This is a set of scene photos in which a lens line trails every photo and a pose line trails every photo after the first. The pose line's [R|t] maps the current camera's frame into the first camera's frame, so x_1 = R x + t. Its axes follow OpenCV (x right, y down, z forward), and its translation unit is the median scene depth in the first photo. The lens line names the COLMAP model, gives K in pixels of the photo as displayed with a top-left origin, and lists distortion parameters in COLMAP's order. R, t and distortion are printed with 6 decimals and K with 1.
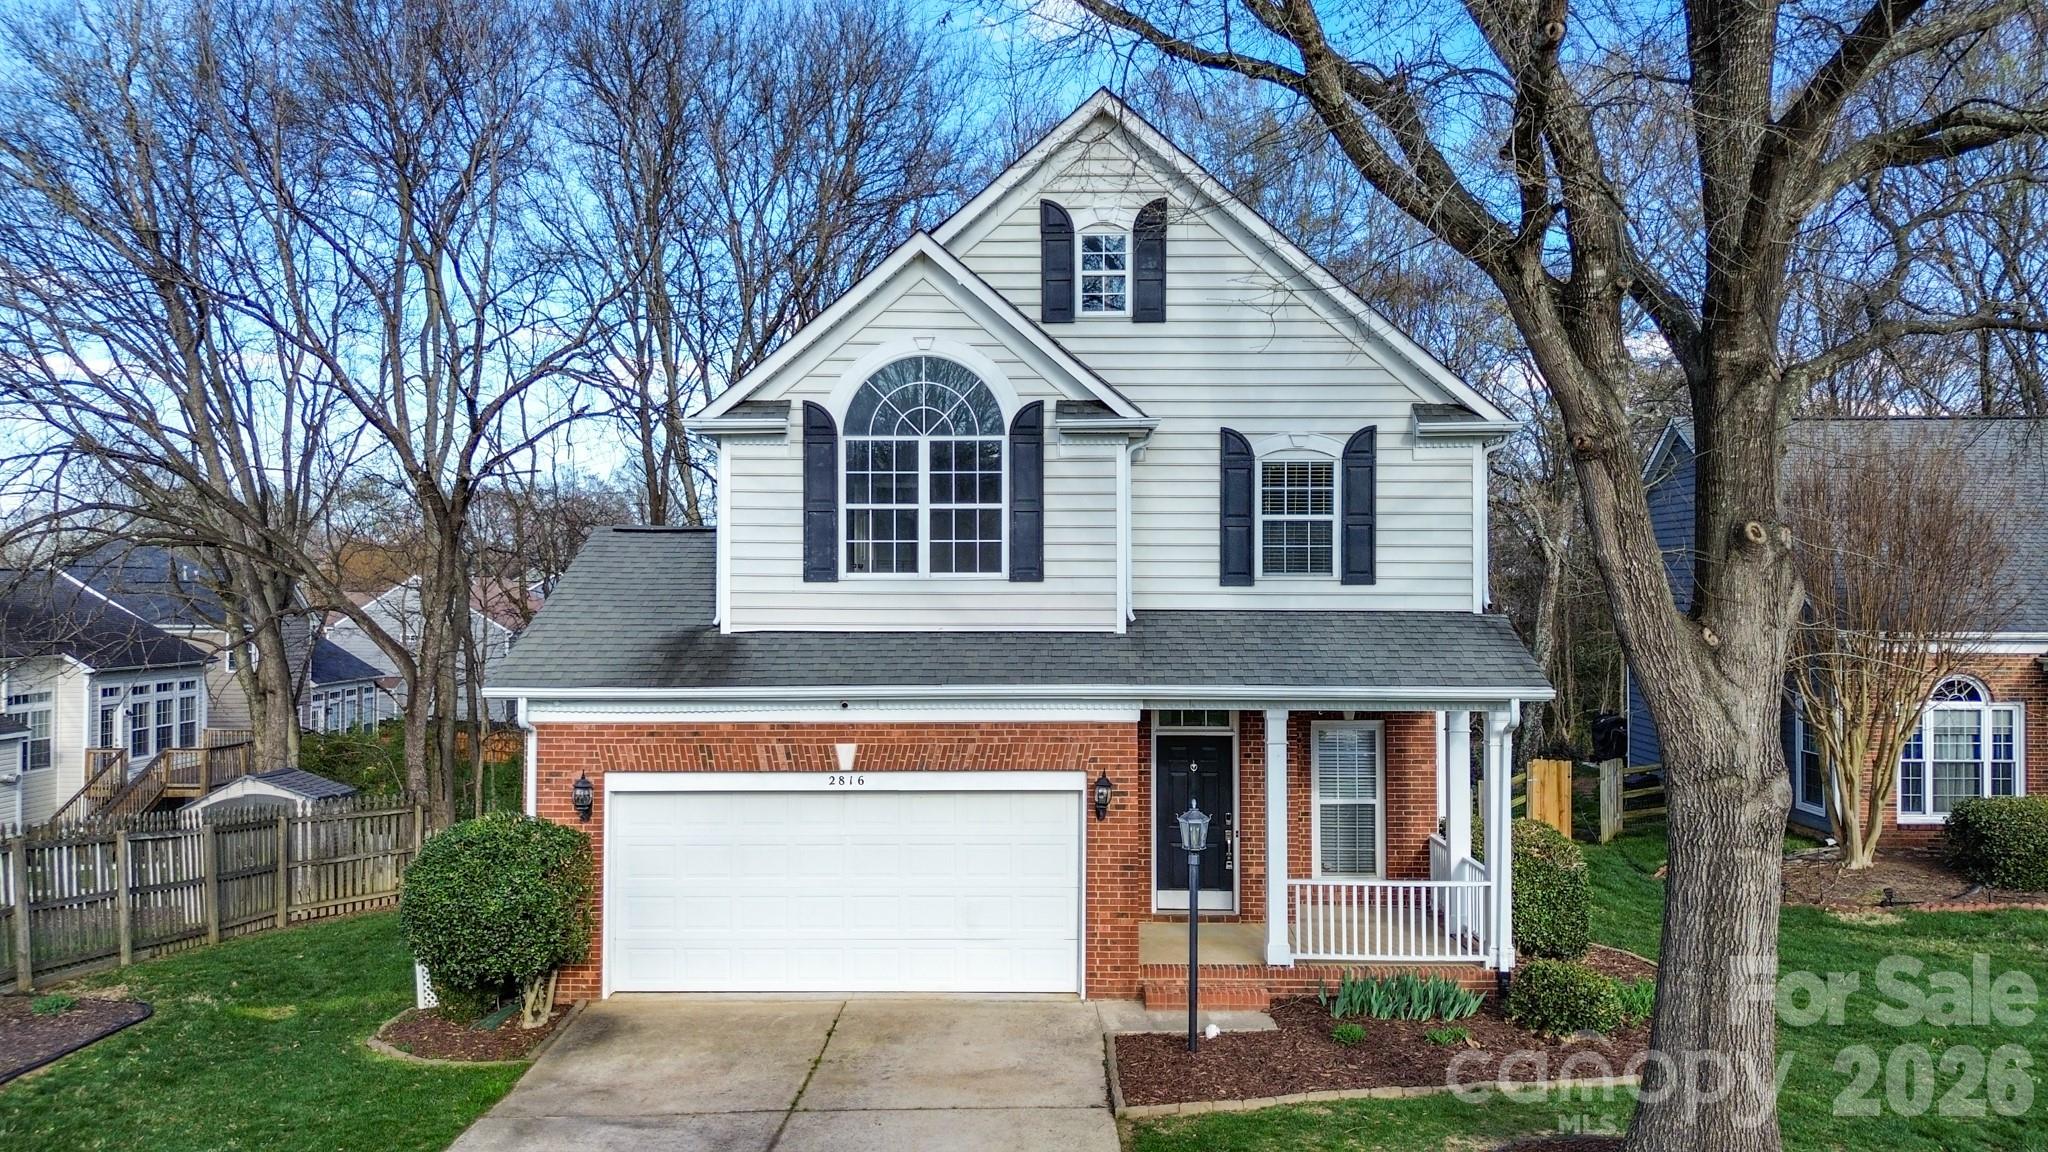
lens RADIAL K [[1431.1, 0, 1024.0], [0, 1431.1, 576.0], [0, 0, 1]] dist [0.072130, -0.065854]
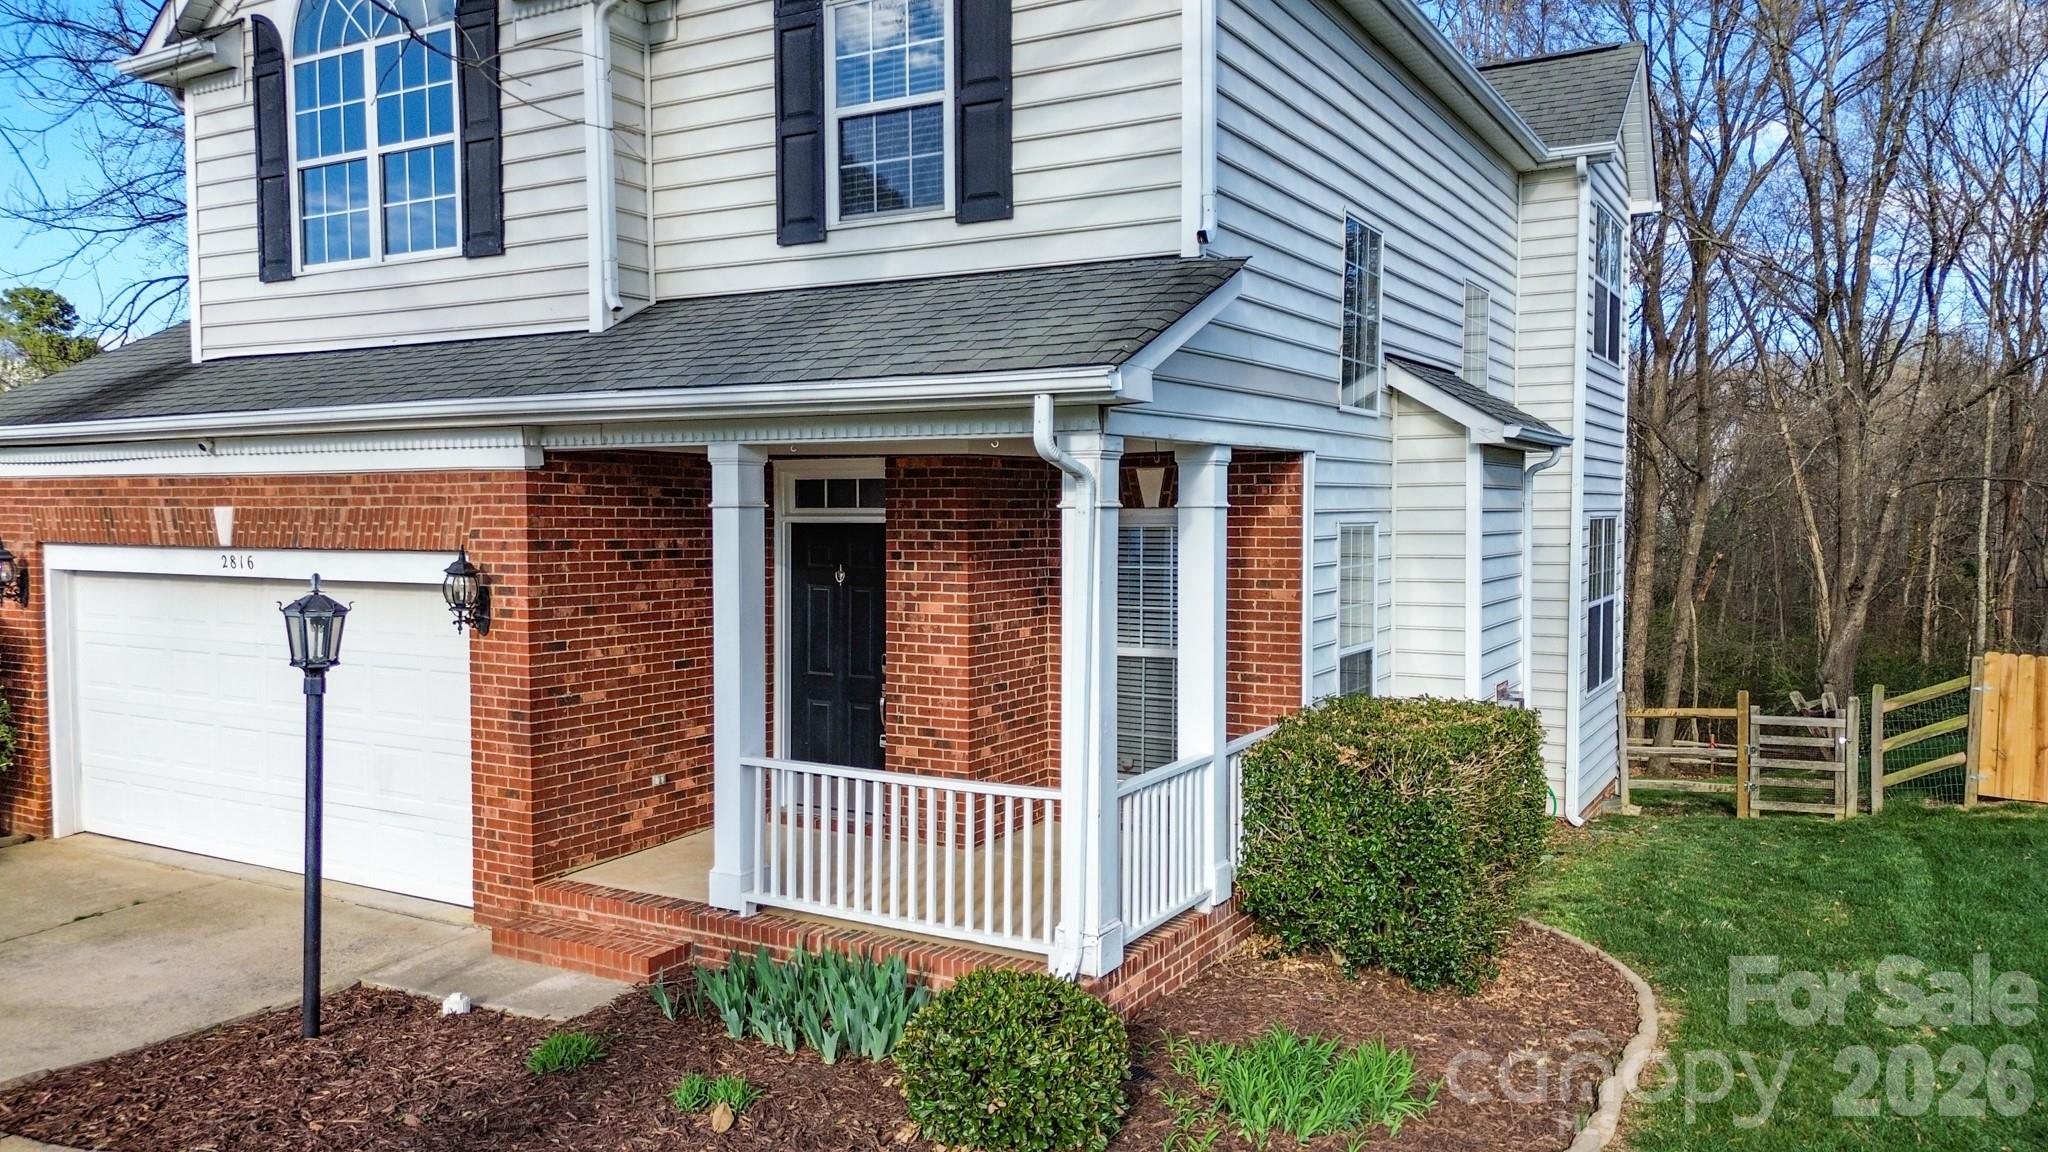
lens RADIAL K [[1470.5, 0, 1024.0], [0, 1470.5, 576.0], [0, 0, 1]] dist [0.040305, -0.000819]
pose [[0.871237, 0.022712, -0.490337, 0.524002], [0.006030, 0.998358, 0.056957, 0.106958], [0.490826, -0.052580, 0.869670, 0.548799]]
